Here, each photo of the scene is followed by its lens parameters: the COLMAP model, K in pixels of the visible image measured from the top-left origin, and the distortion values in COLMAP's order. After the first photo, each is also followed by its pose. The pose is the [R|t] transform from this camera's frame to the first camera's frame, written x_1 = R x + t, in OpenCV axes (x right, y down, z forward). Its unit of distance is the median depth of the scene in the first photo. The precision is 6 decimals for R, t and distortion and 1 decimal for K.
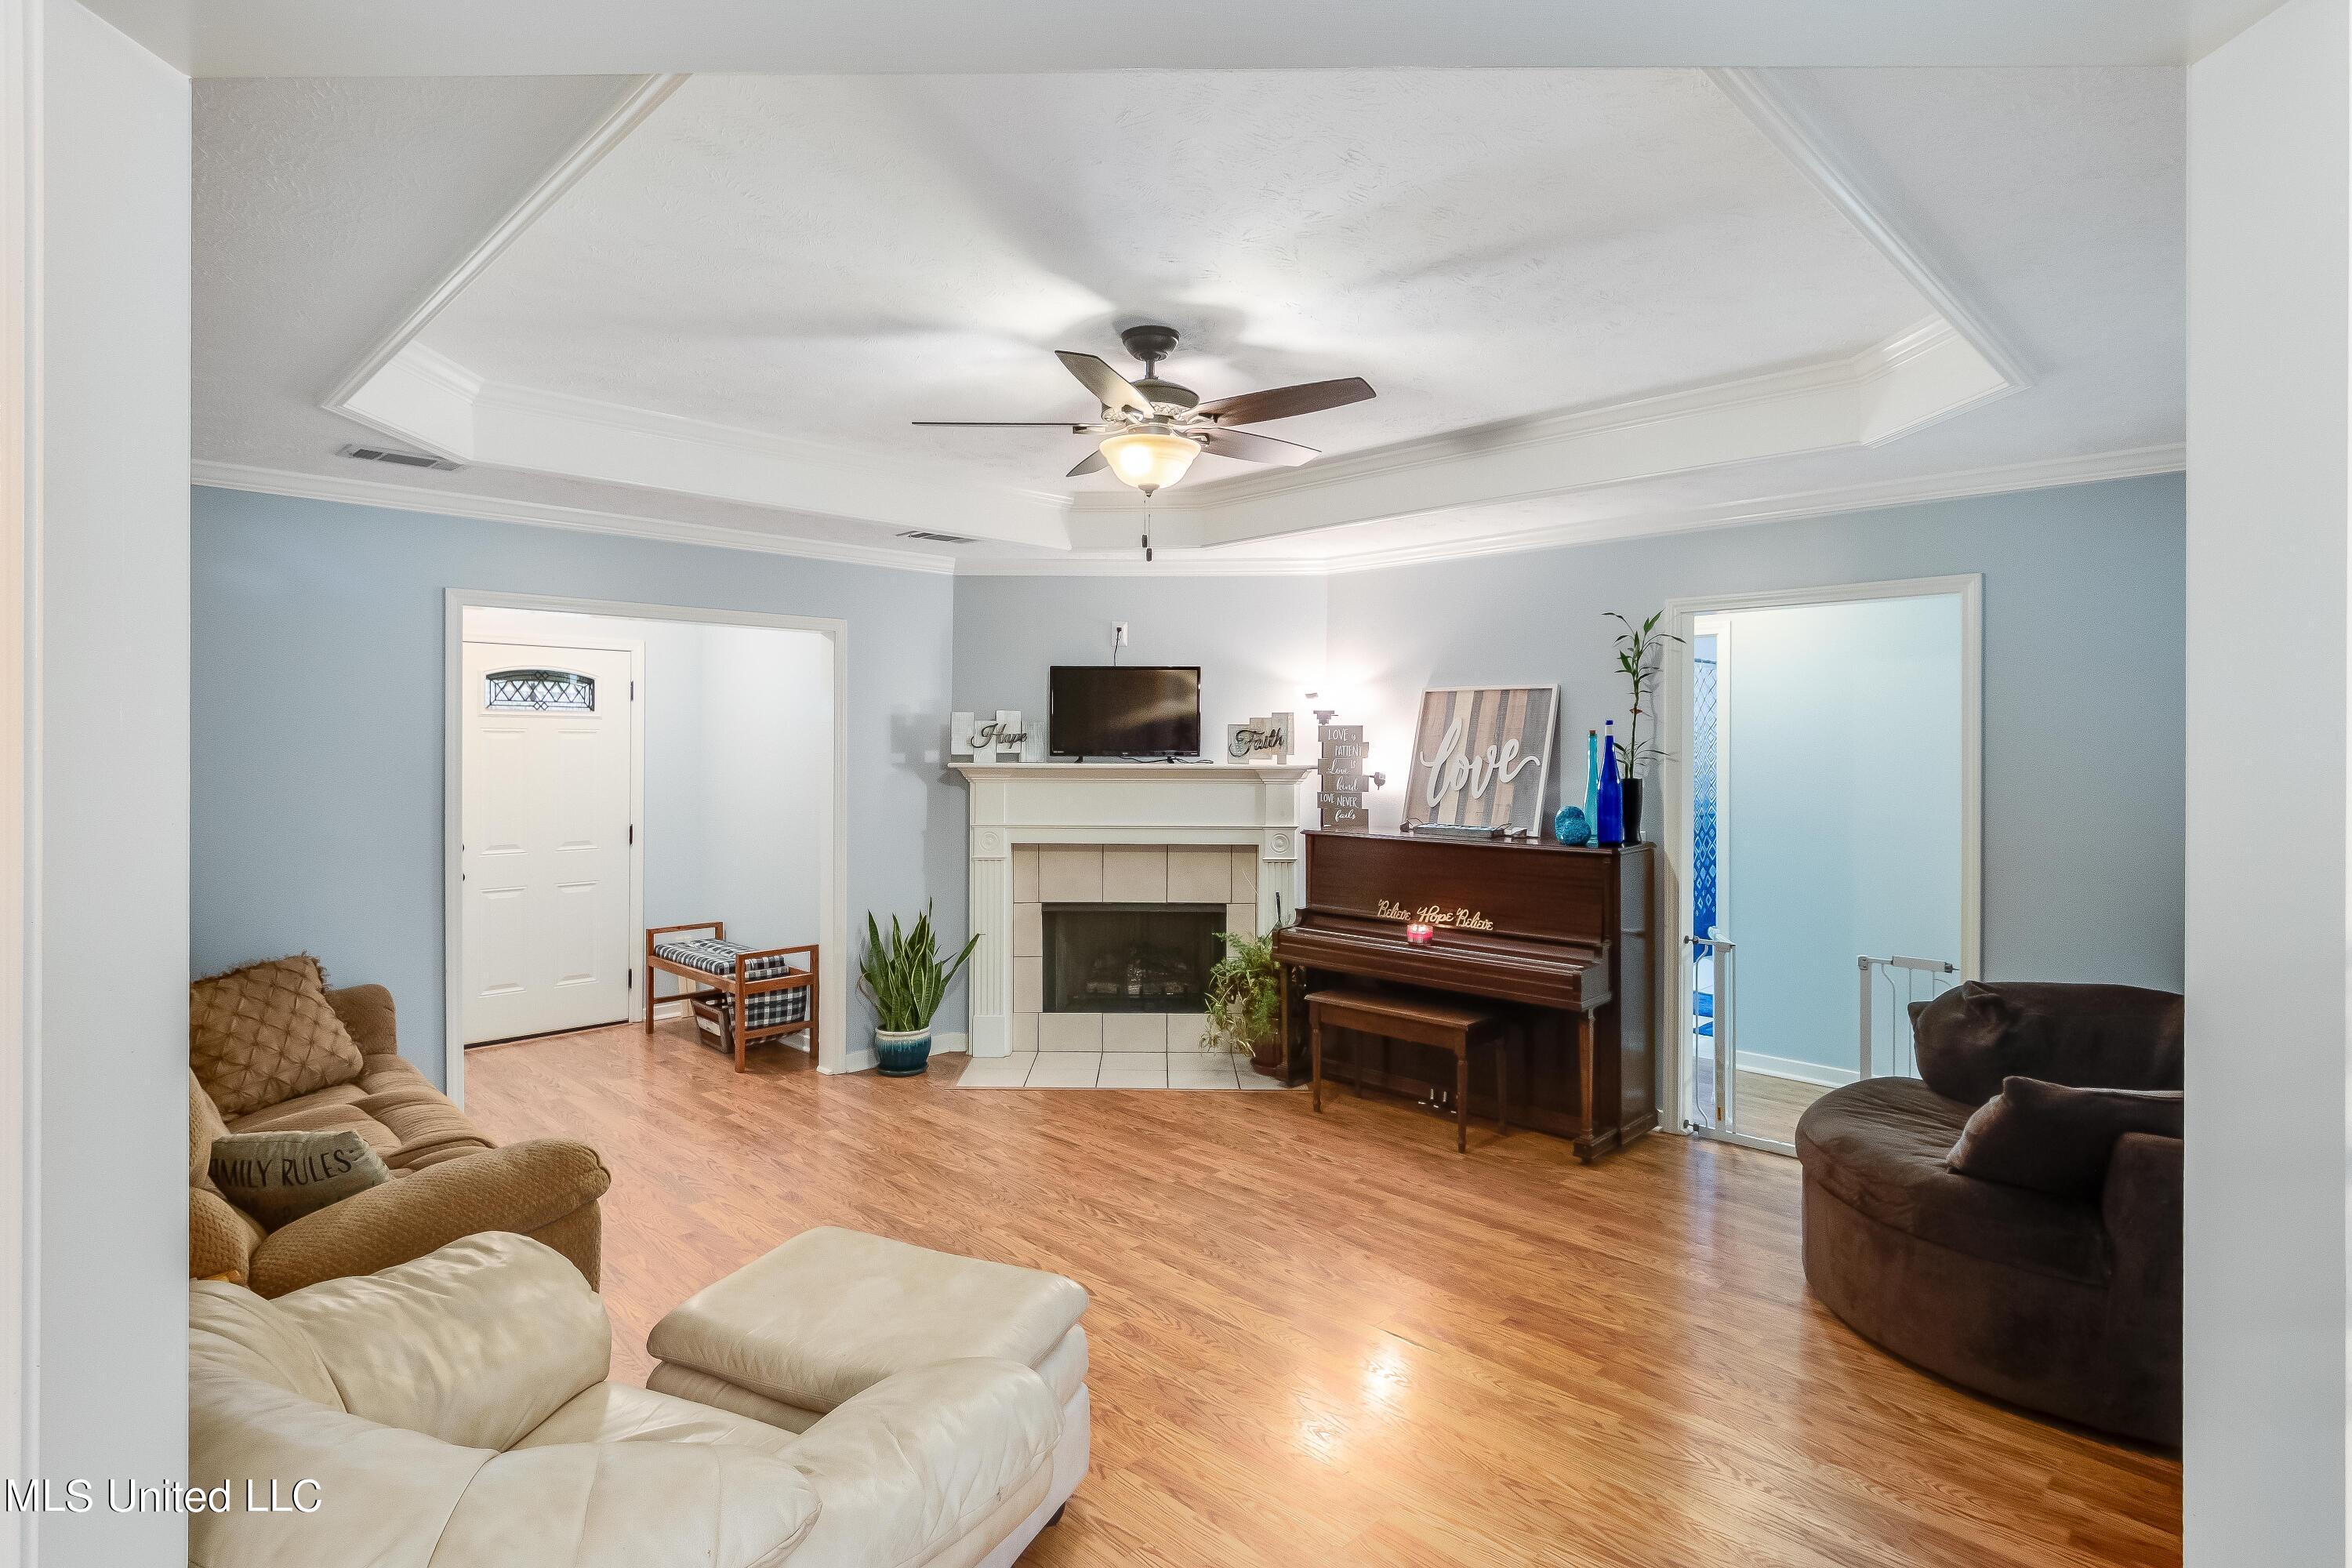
lens RADIAL K [[1177.5, 0, 1123.2], [0, 1177.5, 741.7], [0, 0, 1]] dist [-0.003928, -0.000505]
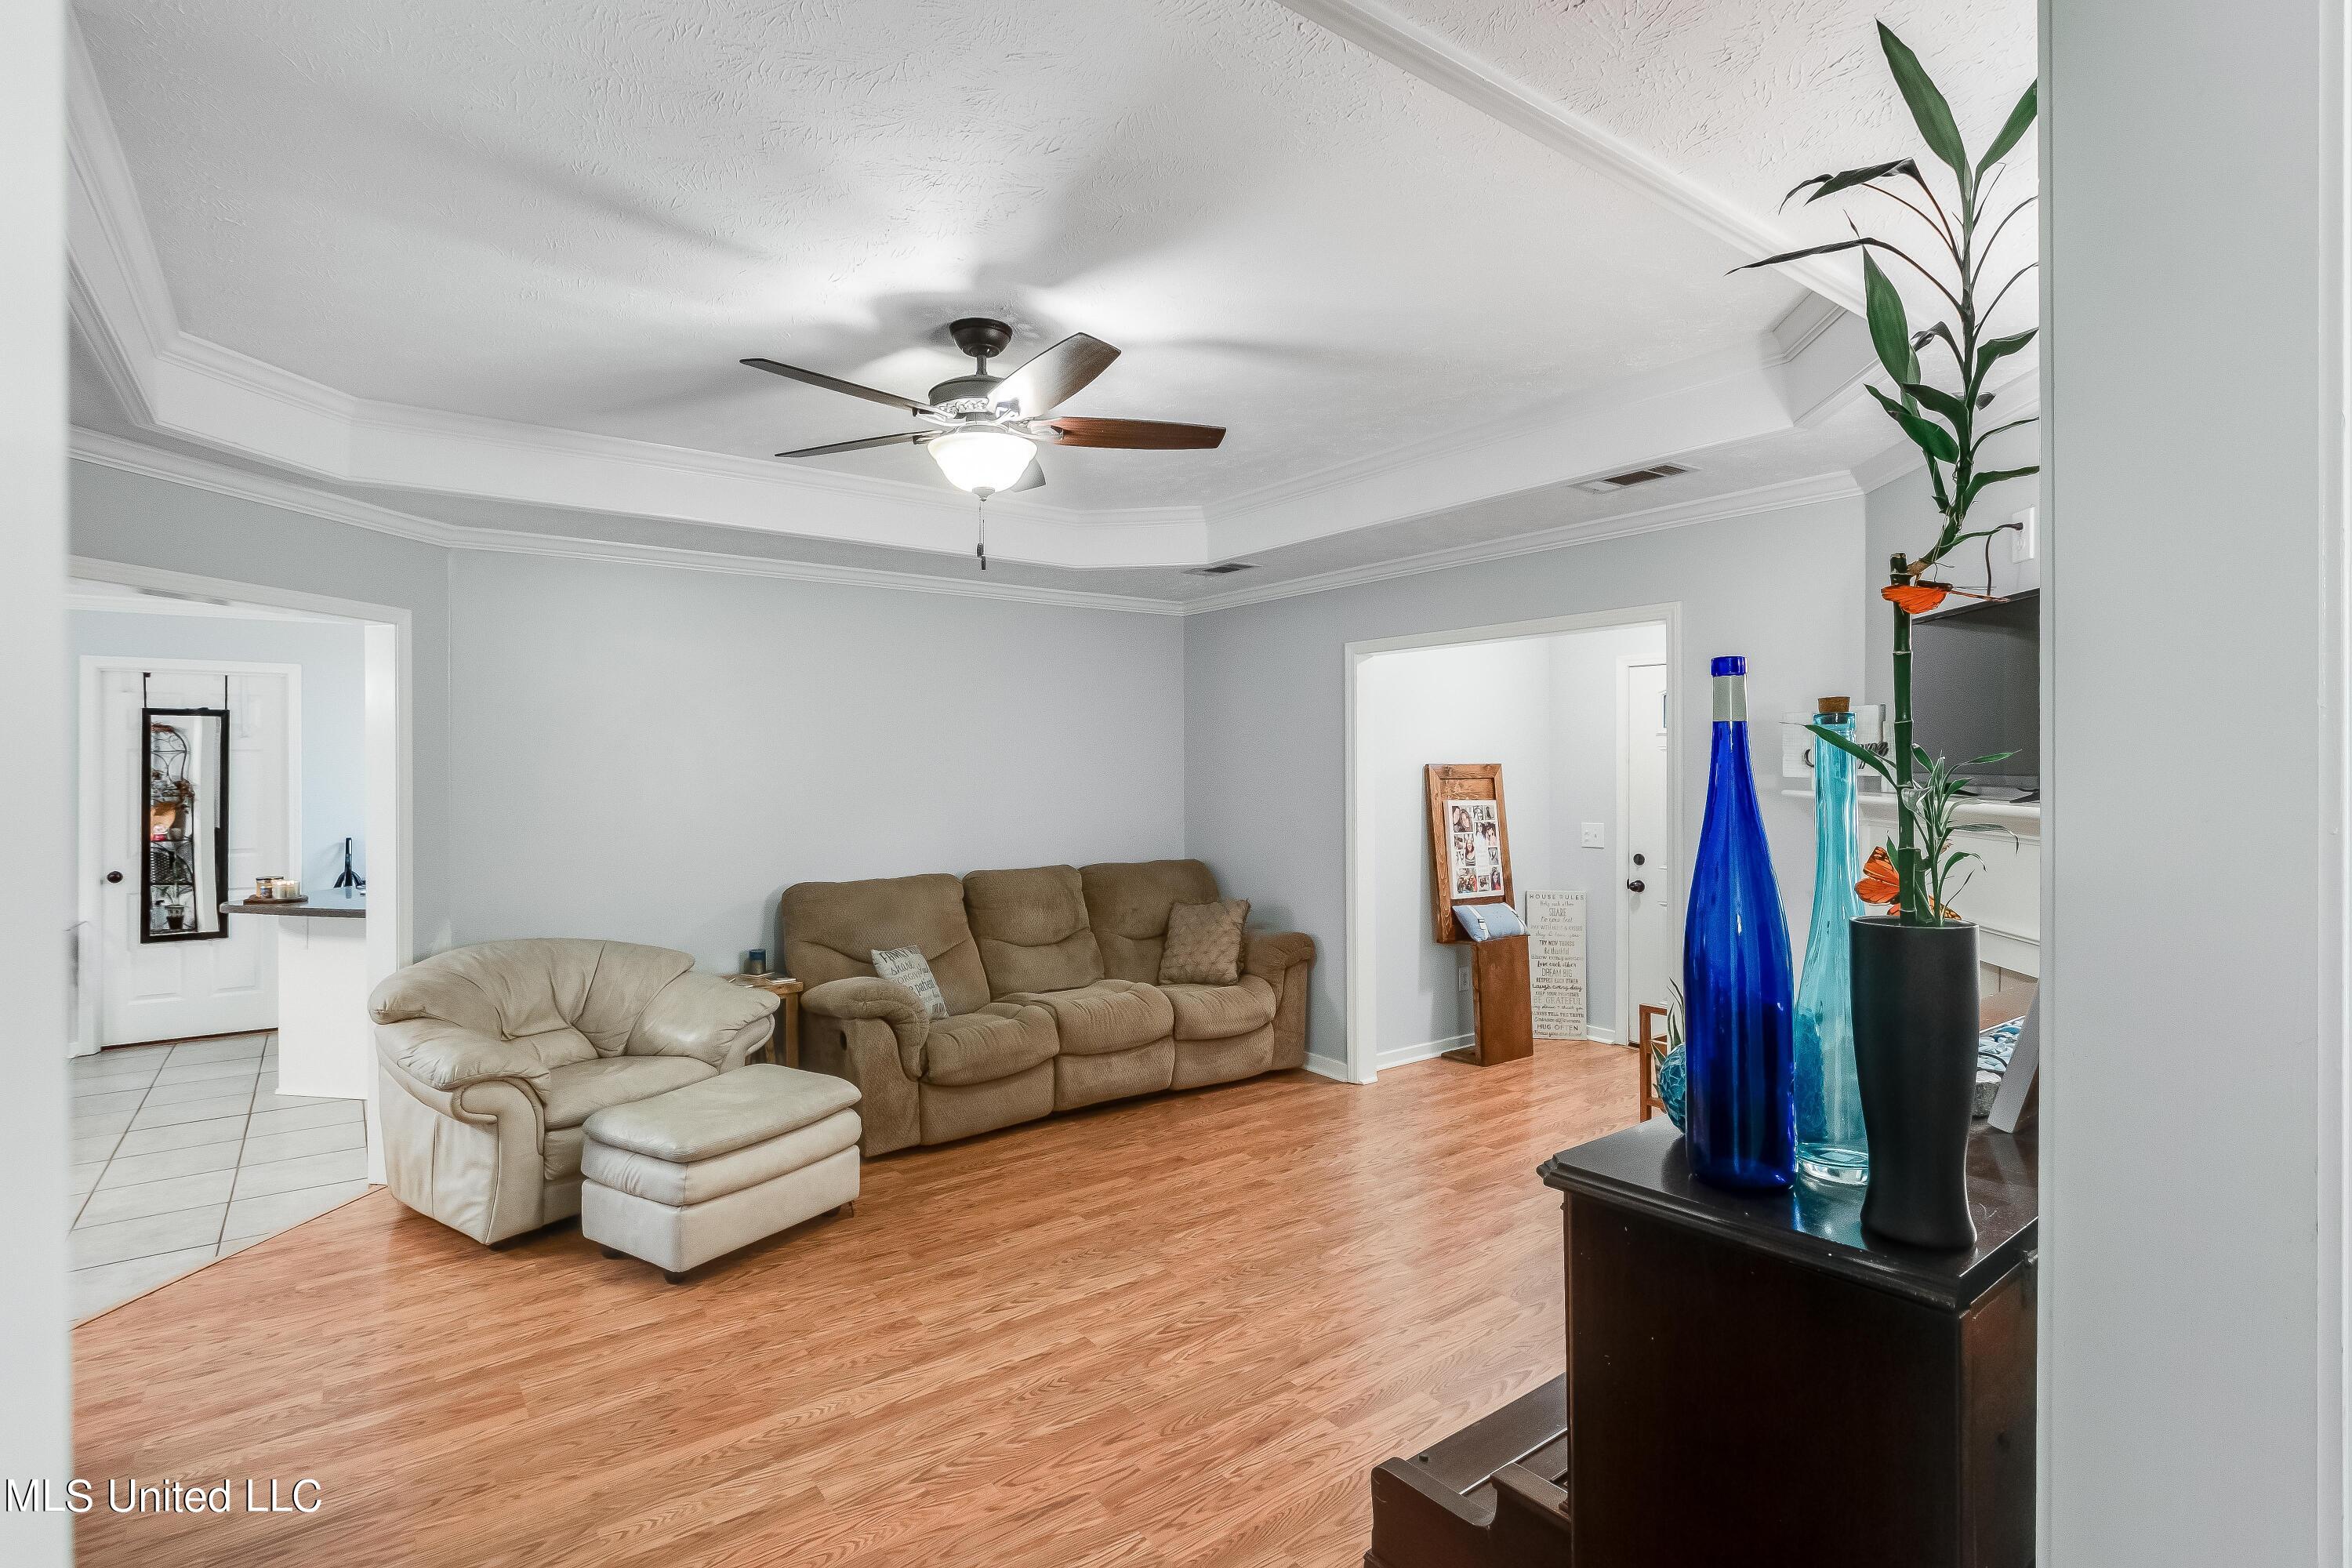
lens RADIAL K [[1115.3, 0, 1160.7], [0, 1115.3, 765.8], [0, 0, 1]] dist [0.000023, 0.000081]
pose [[-0.125029, 0.000206, -0.992153, 0.720378], [0.008359, 0.999965, -0.000846, 0.003865], [0.992118, -0.008399, -0.125026, 1.013533]]
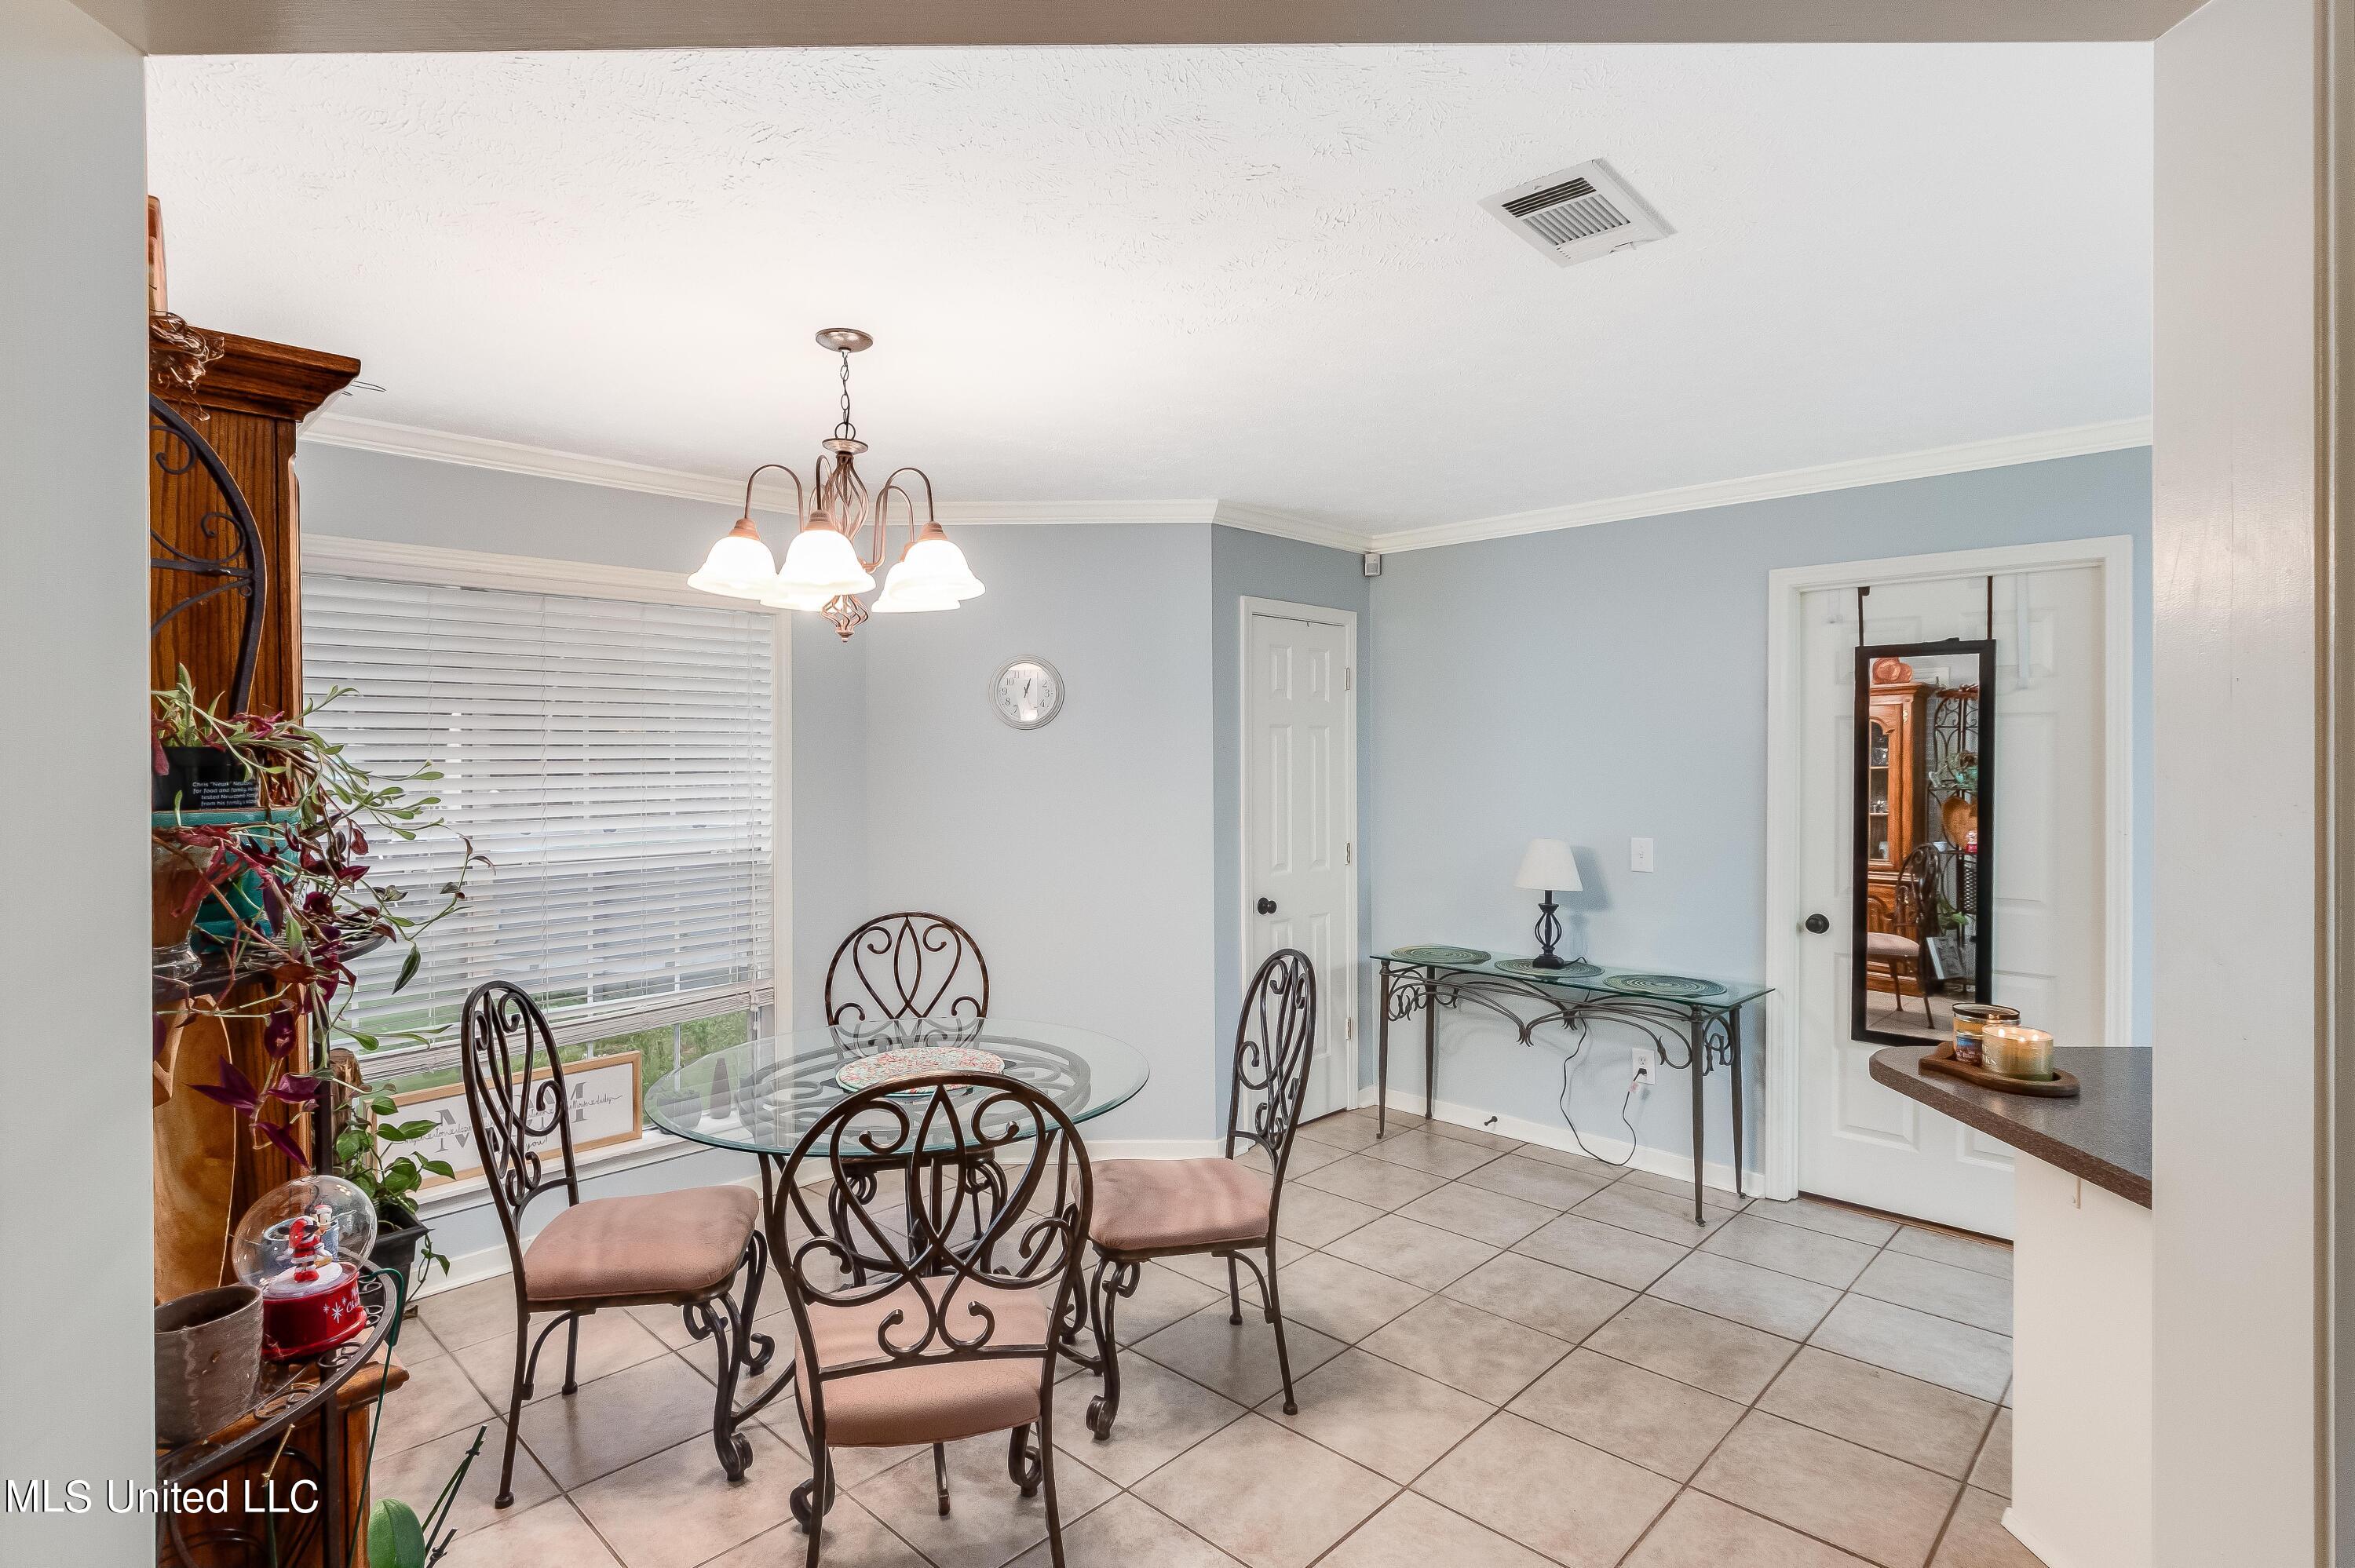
lens RADIAL K [[1178.9, 0, 1091.1], [0, 1178.9, 748.8], [0, 0, 1]] dist [-0.003928, -0.000505]
pose [[-0.999992, -0.001717, -0.003742, 0.017524], [-0.001705, 0.999994, -0.003162, -0.000553], [0.003748, -0.003155, -0.999988, 0.407567]]
